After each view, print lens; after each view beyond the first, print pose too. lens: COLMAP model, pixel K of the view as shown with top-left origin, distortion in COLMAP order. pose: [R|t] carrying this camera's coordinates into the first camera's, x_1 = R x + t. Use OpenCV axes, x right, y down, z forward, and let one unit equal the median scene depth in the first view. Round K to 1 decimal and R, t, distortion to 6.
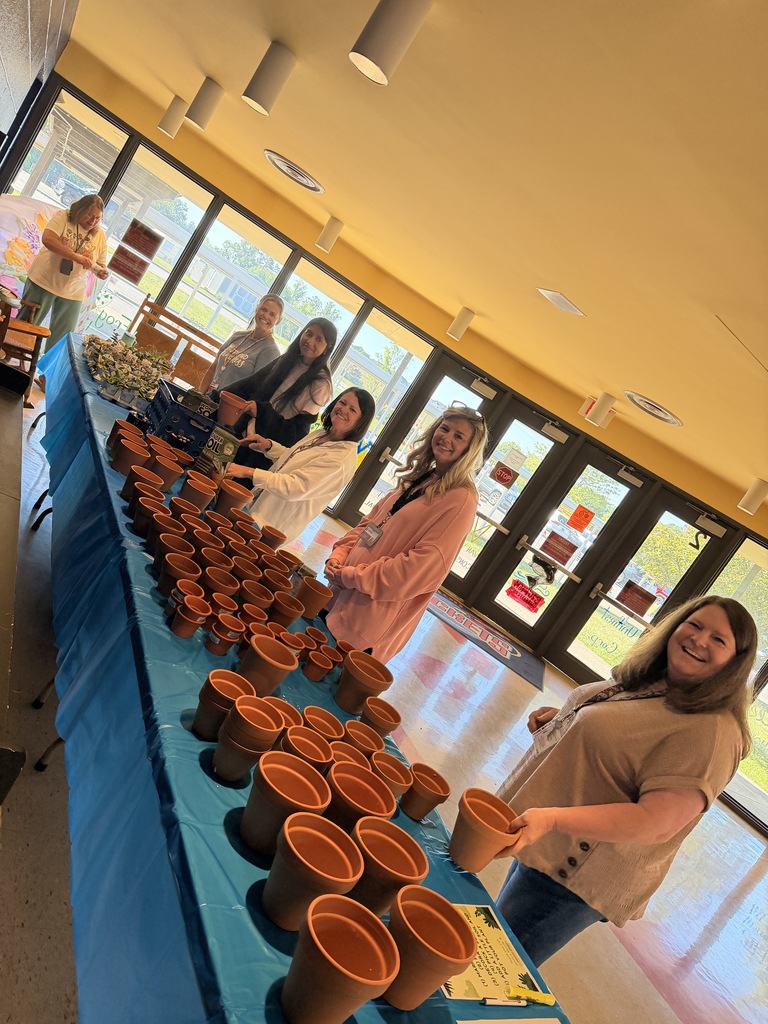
lens RADIAL K [[706.6, 0, 389.8], [0, 706.6, 516.1], [0, 0, 1]] dist [0.035976, -0.025115]
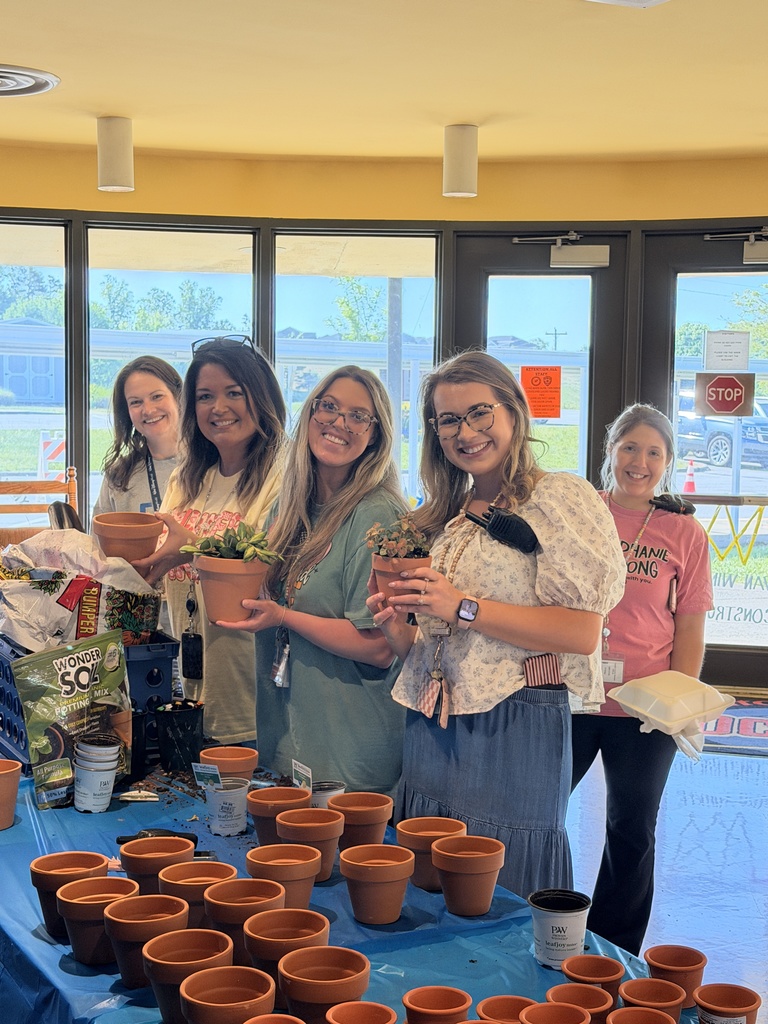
lens RADIAL K [[1550.3, 0, 379.6], [0, 1550.3, 522.5], [0, 0, 1]] dist [0.100940, 0.000000]
pose [[0.849520, -0.524582, -0.055952, -0.010013], [0.518185, 0.849624, -0.098100, -0.009504], [0.099000, 0.054344, 0.993602, 0.037570]]
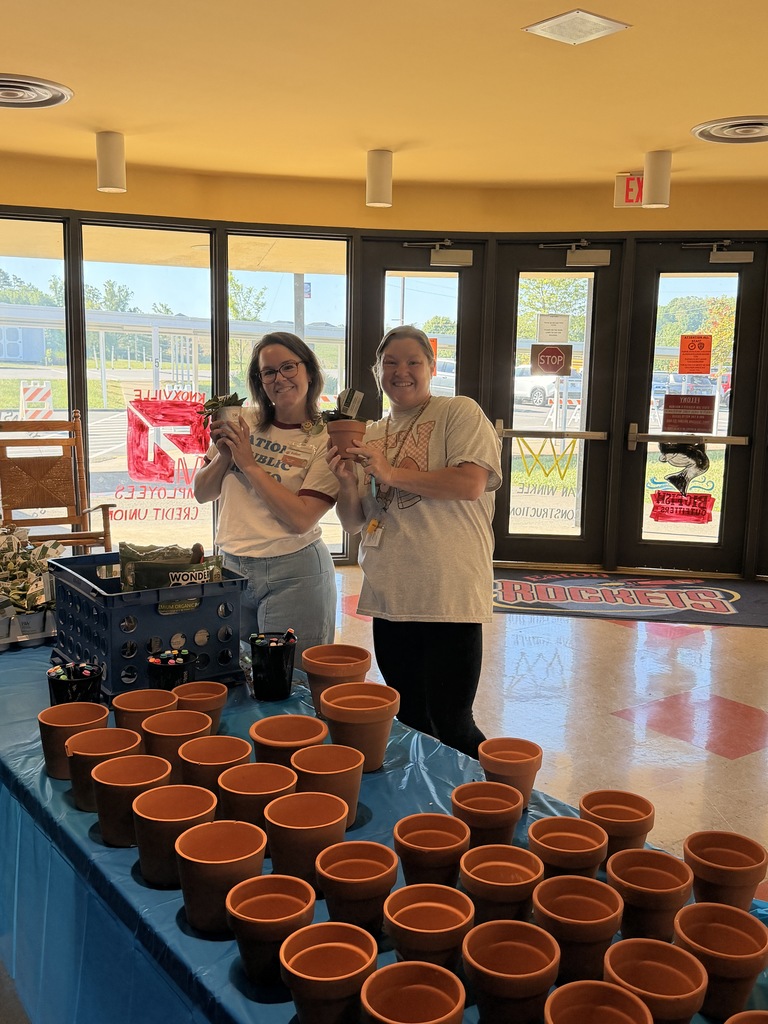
lens RADIAL K [[960.8, 0, 388.7], [0, 960.8, 515.3], [0, 0, 1]] dist [0.032828, 0.000000]
pose [[0.846051, -0.531744, 0.038036, -0.090300], [0.529708, 0.846560, 0.052401, -0.088246], [-0.060063, -0.024186, 0.997902, 0.231235]]
